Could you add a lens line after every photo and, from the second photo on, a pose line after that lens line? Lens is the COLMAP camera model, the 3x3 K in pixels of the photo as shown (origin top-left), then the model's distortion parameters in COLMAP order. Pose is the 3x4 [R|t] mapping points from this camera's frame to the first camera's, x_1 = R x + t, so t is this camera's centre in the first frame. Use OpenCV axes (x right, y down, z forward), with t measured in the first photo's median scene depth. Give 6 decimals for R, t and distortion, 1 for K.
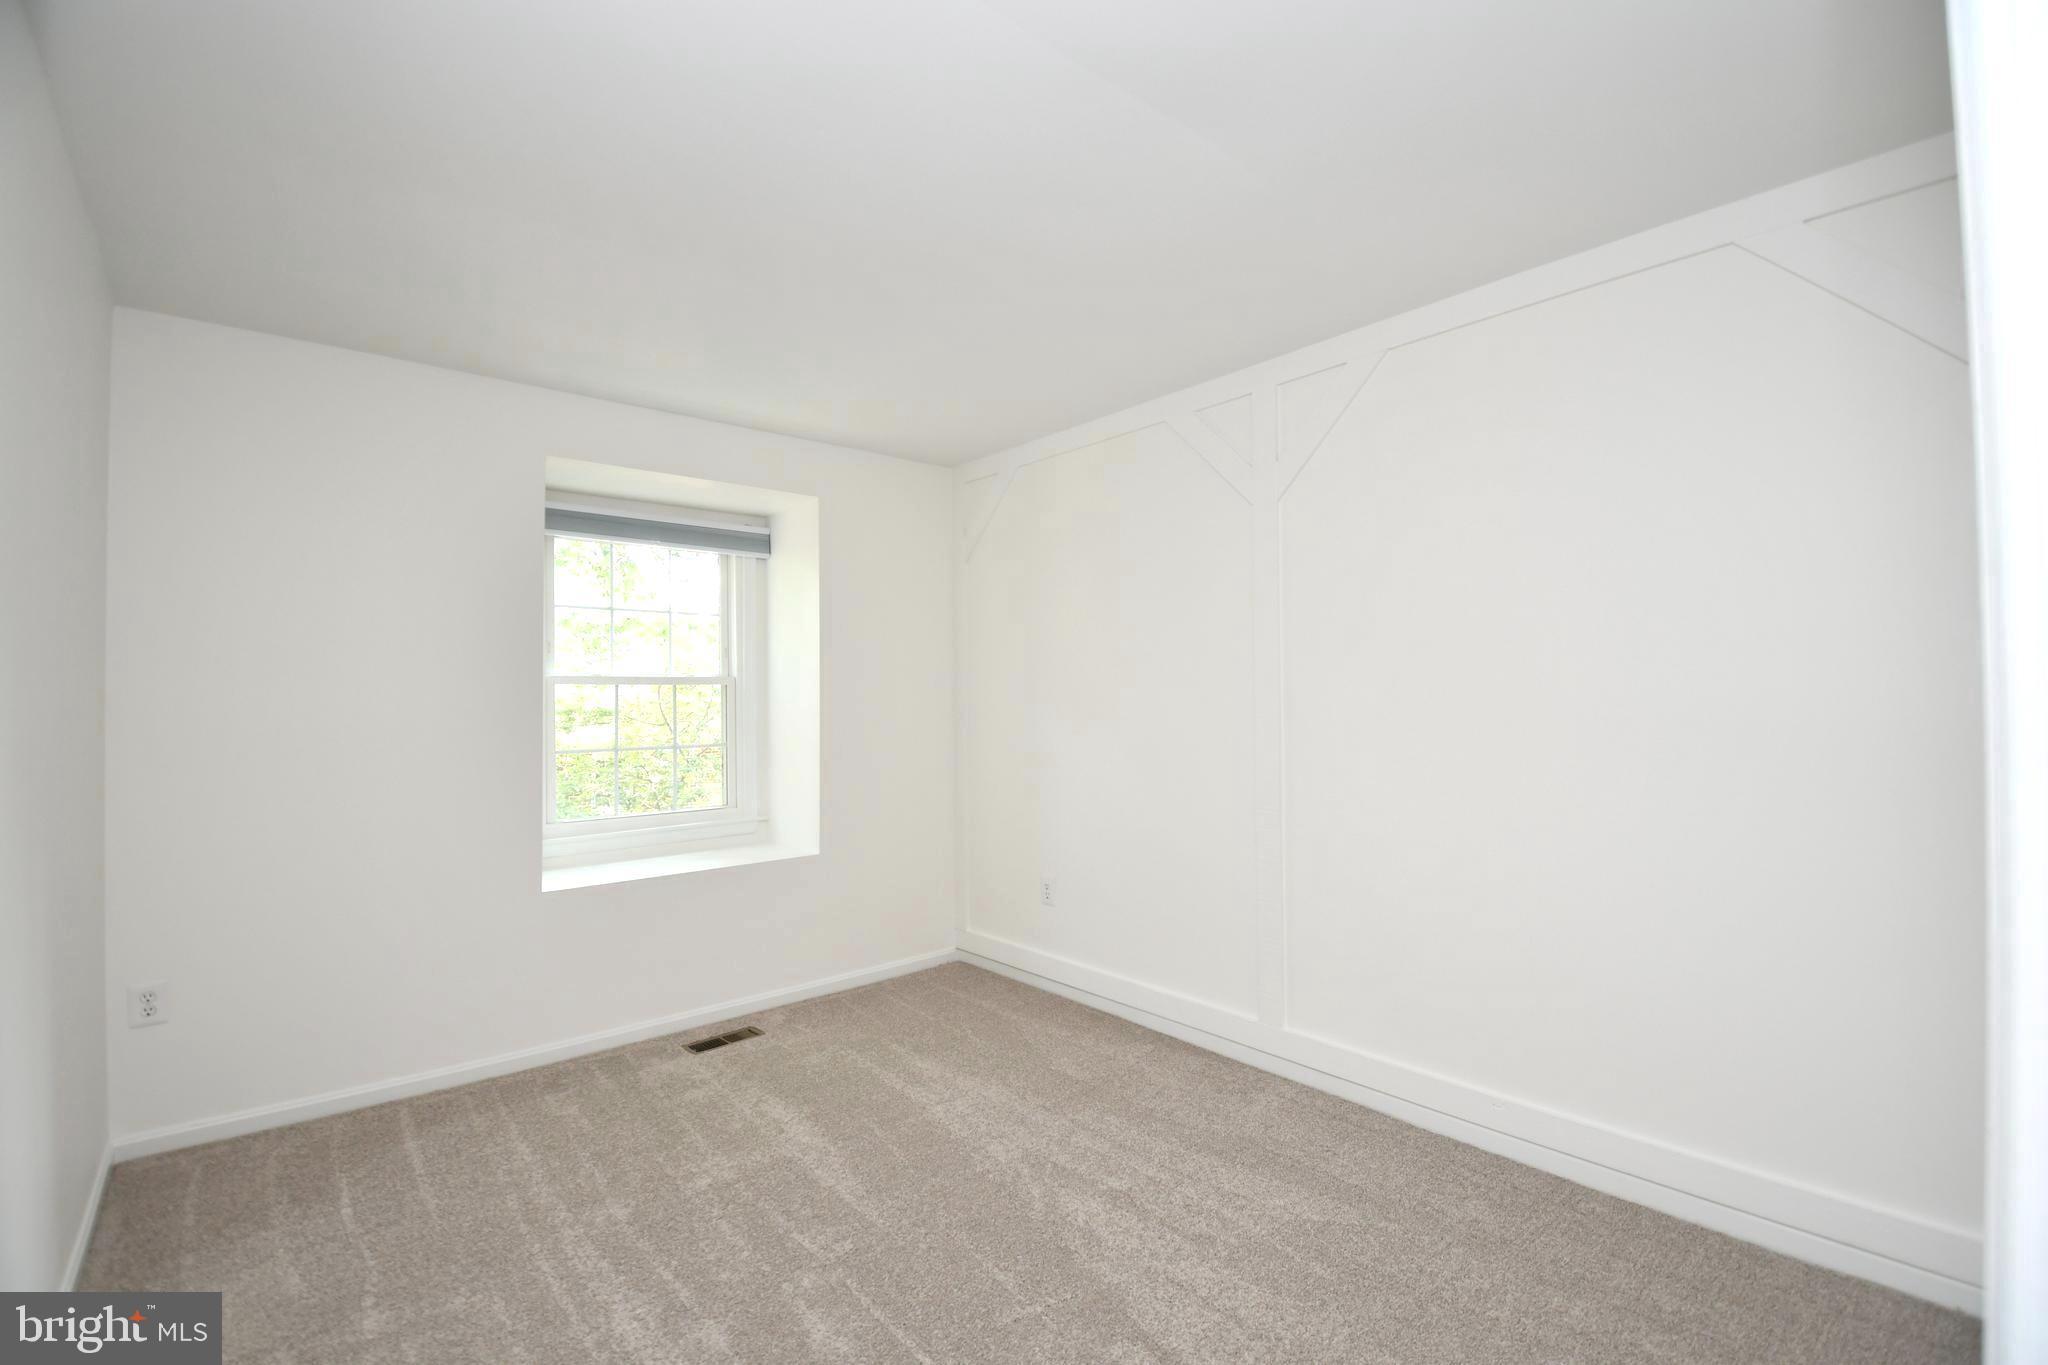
lens RADIAL K [[872.3, 0, 1015.6], [0, 872.3, 682.5], [0, 0, 1]] dist [-0.031007, -0.000146]
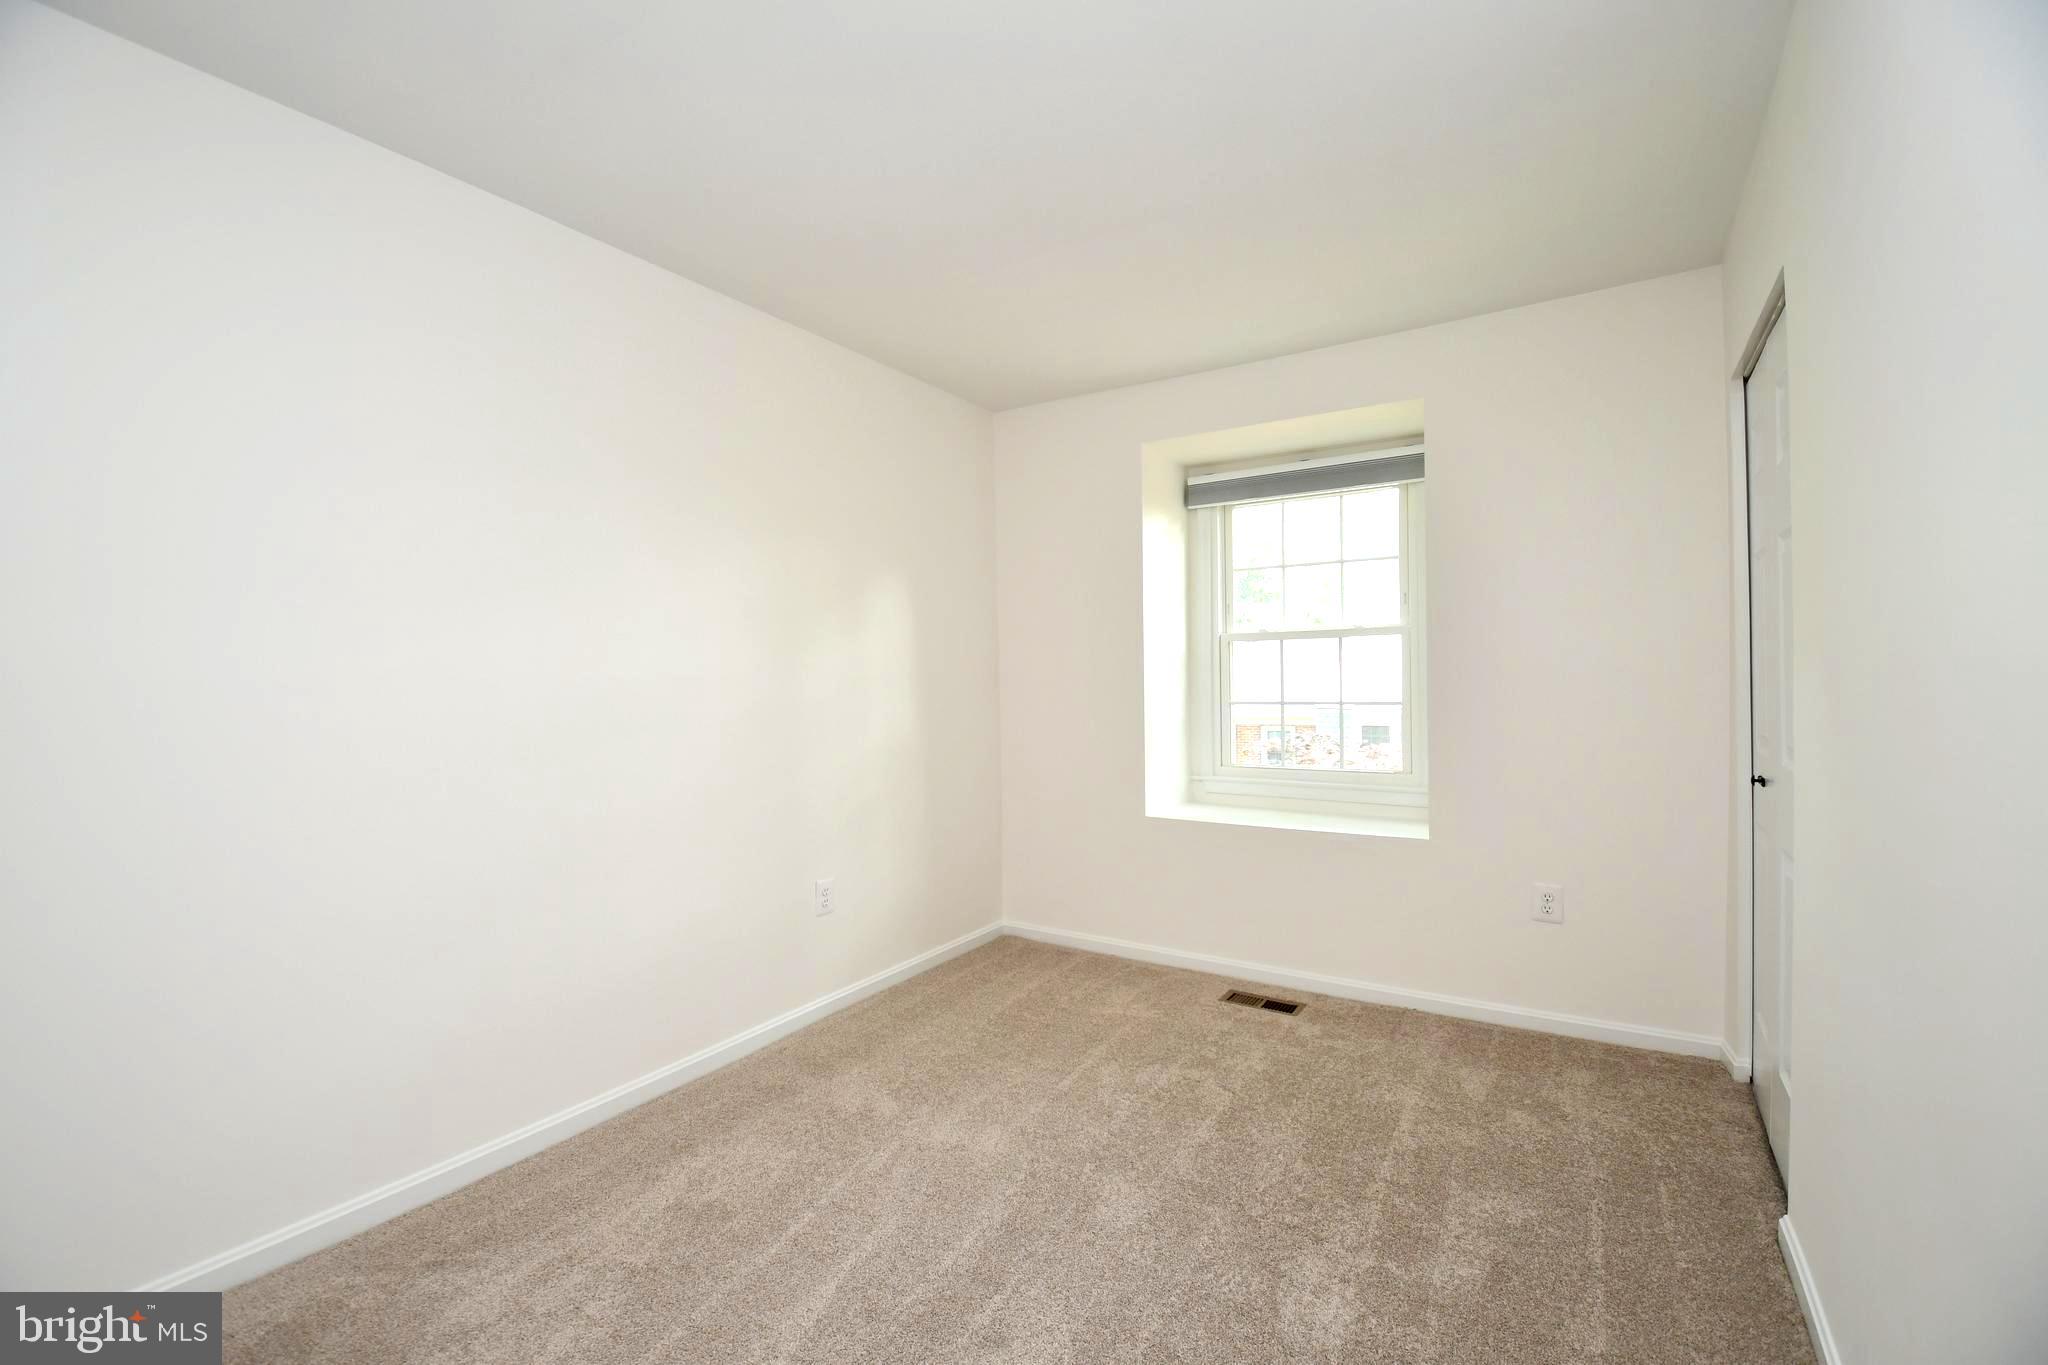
lens RADIAL K [[872.3, 0, 1015.6], [0, 872.3, 682.5], [0, 0, 1]] dist [-0.031007, -0.000146]
pose [[0.248244, 0.009877, -0.968647, 0.469167], [0.034267, 0.999233, 0.018971, 0.023752], [0.968091, -0.037903, 0.247715, 0.442765]]
